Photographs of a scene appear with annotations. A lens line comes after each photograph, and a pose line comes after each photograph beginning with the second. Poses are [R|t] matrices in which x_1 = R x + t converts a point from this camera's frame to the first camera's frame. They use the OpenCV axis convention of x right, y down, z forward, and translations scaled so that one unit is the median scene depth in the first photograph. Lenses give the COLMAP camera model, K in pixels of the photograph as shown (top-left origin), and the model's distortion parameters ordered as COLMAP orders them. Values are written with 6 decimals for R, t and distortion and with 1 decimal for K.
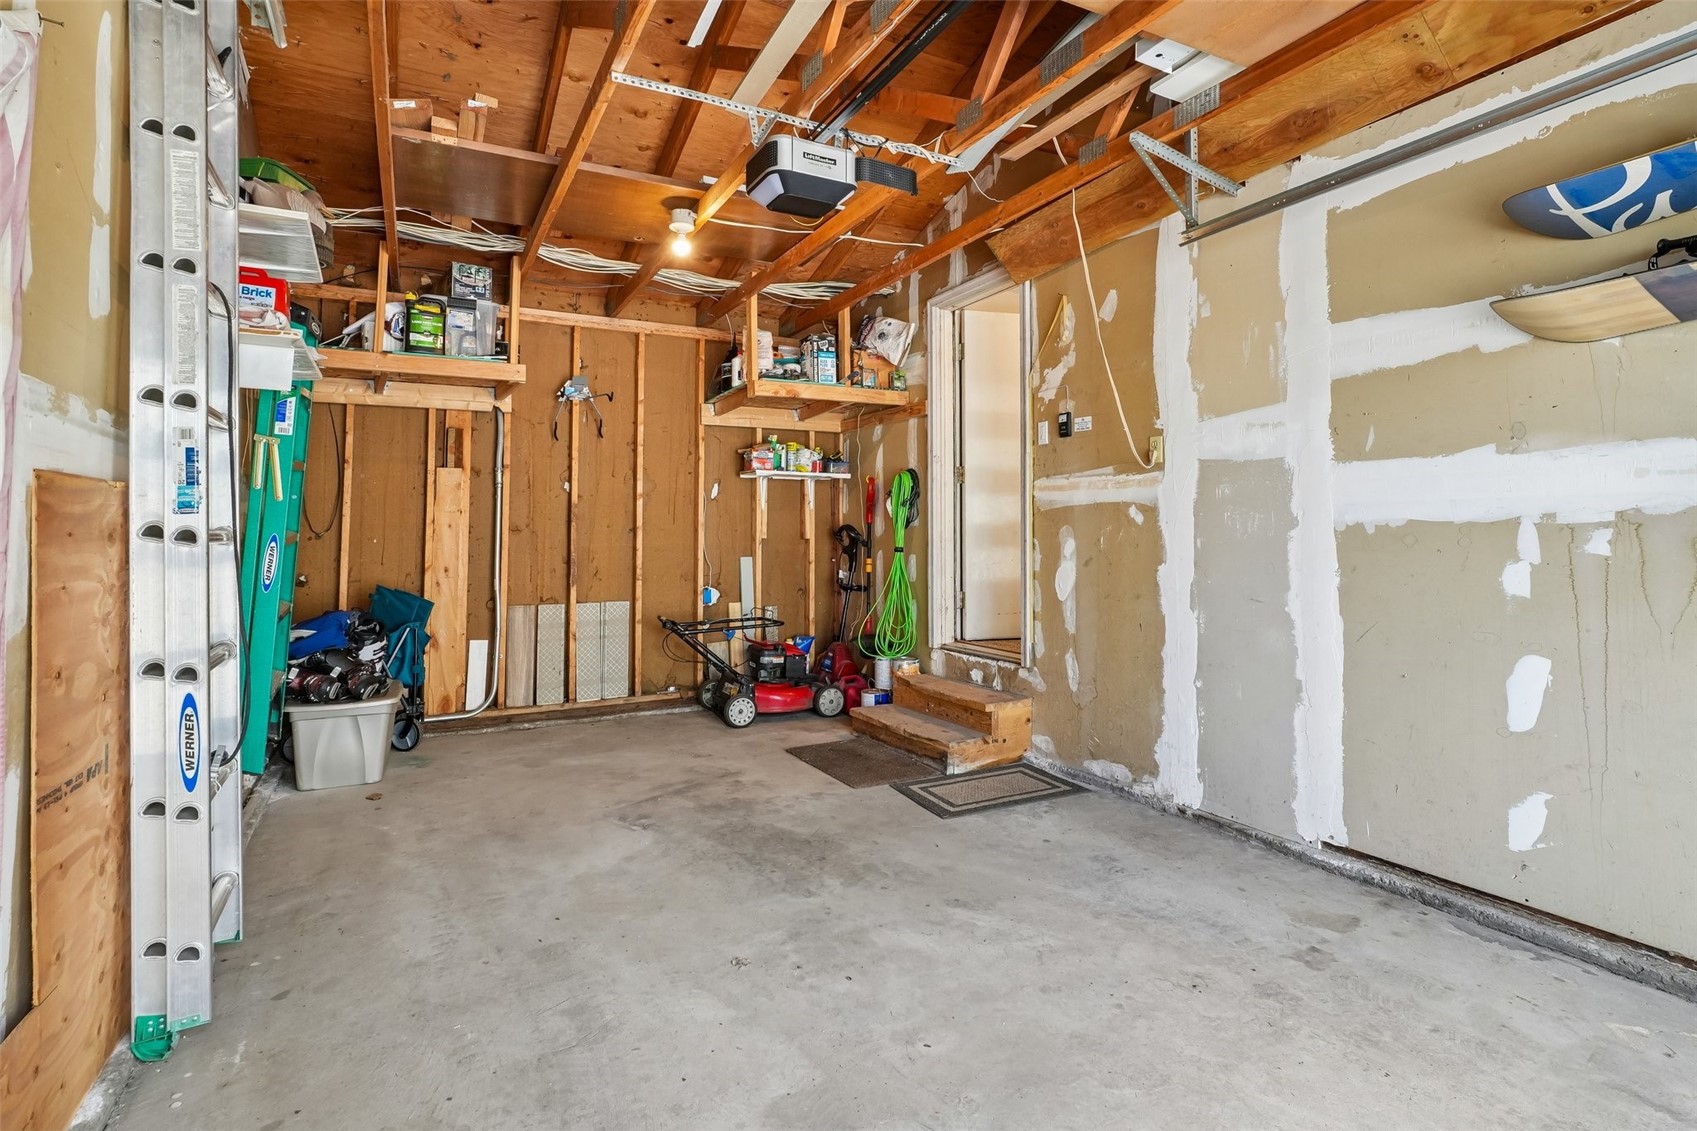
lens RADIAL K [[810.1, 0, 849.2], [0, 810.1, 469.0], [0, 0, 1]] dist [-0.001733, -0.000228]
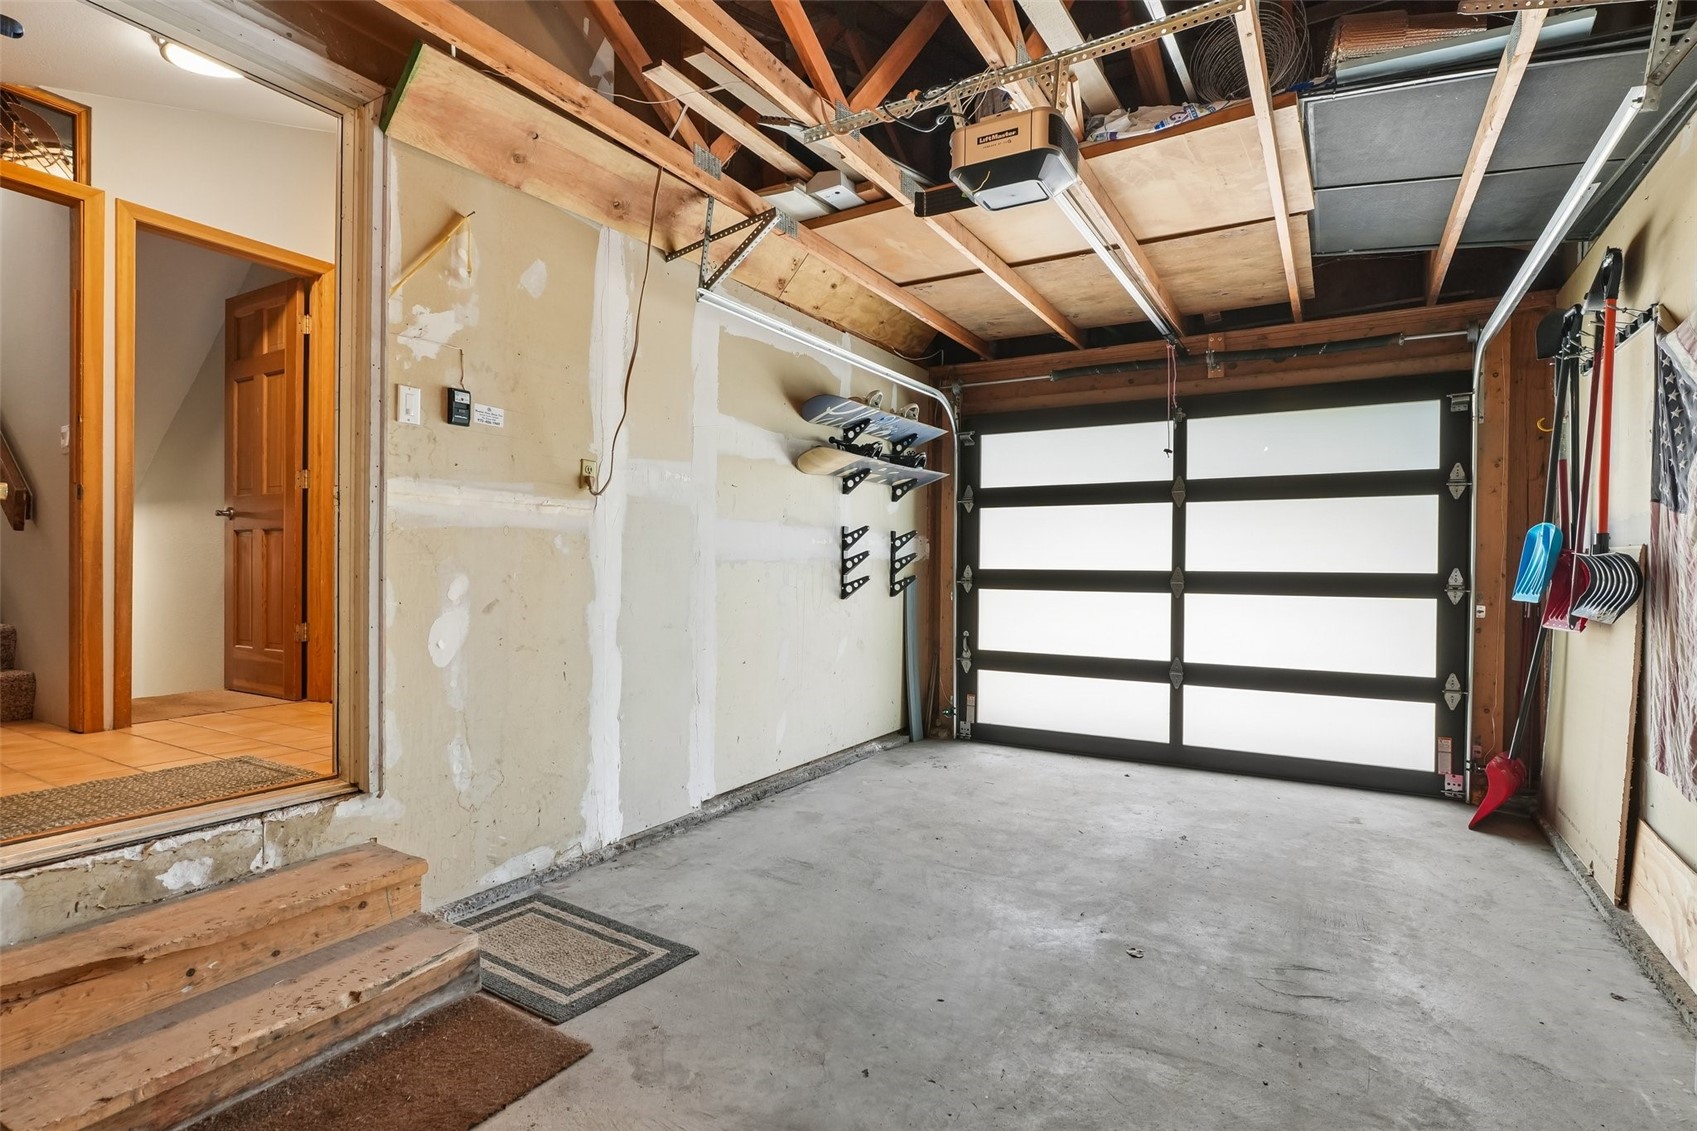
lens RADIAL K [[828.2, 0, 846.8], [0, 828.2, 574.7], [0, 0, 1]] dist [-0.034683, 0.000249]
pose [[-0.500348, -0.004908, 0.865811, -0.554407], [-0.071591, 0.996794, -0.035721, 0.097865], [-0.862860, -0.079858, -0.499095, 1.194456]]
